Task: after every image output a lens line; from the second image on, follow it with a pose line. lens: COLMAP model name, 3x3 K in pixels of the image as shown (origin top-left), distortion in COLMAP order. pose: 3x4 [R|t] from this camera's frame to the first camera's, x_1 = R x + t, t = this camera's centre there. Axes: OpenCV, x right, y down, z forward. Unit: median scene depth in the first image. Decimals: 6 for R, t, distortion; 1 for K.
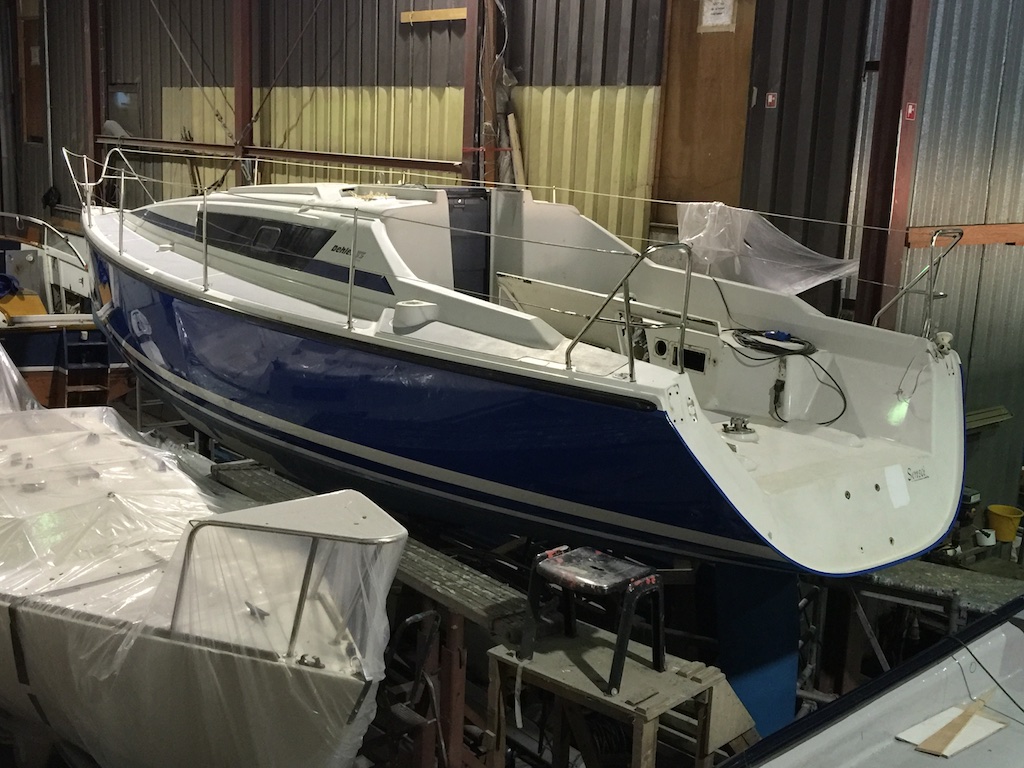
lens RADIAL K [[1203.1, 0, 512.0], [0, 1203.1, 384.0], [0, 0, 1]] dist [0.000761, -0.000361]
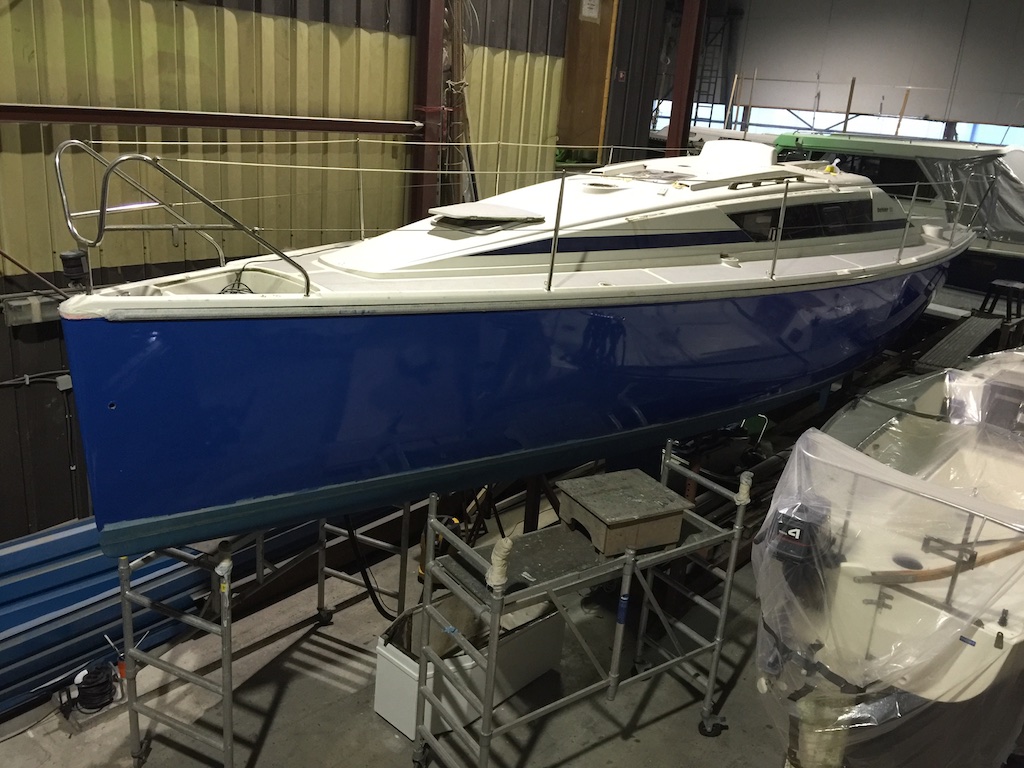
lens RADIAL K [[871.0, 0, 512.0], [0, 871.0, 384.0], [0, 0, 1]] dist [-0.000935, 0.000041]
pose [[-0.164734, -0.357623, 0.919222, -0.862199], [0.117045, 0.918281, 0.378232, -0.284623], [-0.979369, 0.169898, -0.109414, 1.210622]]
